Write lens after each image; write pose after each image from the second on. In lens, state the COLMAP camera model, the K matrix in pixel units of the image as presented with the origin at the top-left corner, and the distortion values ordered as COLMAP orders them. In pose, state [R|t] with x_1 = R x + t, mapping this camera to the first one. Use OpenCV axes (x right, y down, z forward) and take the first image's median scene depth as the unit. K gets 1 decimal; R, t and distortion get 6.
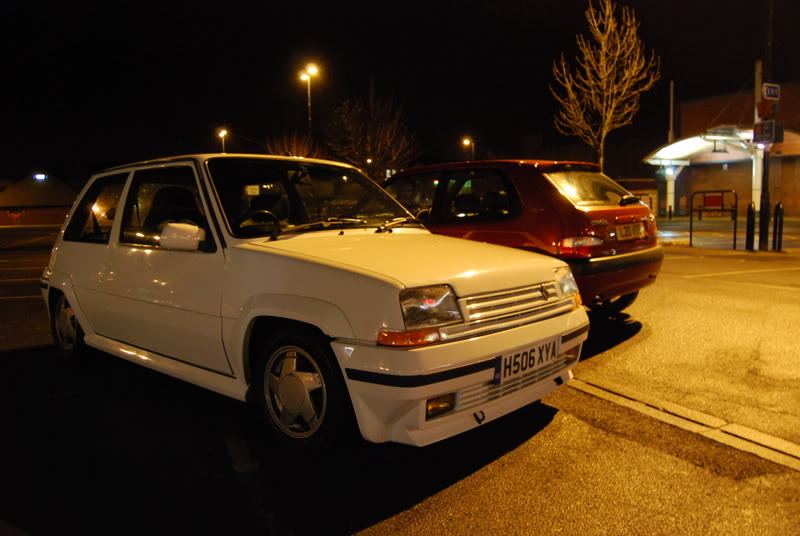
lens RADIAL K [[622.6, 0, 398.7], [0, 622.6, 270.2], [0, 0, 1]] dist [-0.073040, 0.009561]
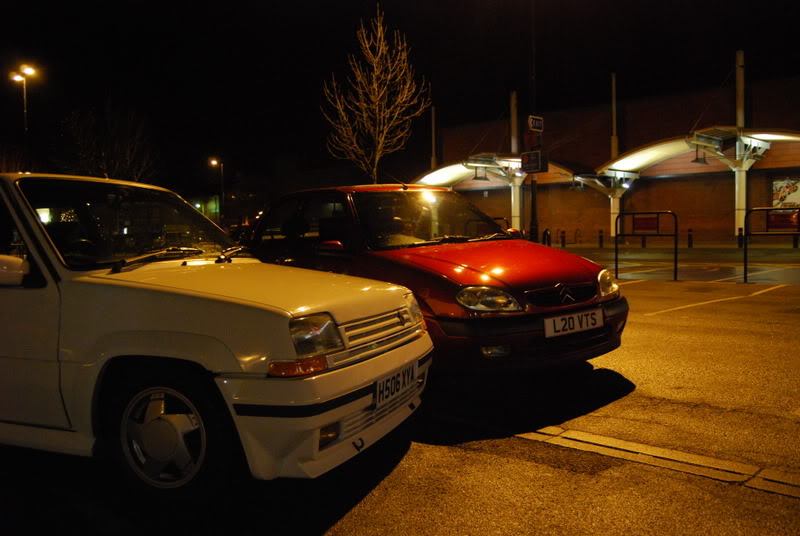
lens RADIAL K [[693.6, 0, 399.7], [0, 693.6, 266.8], [0, 0, 1]] dist [-0.066555, -0.010115]
pose [[0.932260, -0.016699, 0.361403, -0.180260], [0.036801, 0.998130, -0.048810, 0.007345], [-0.359912, 0.058804, 0.931131, -0.067073]]
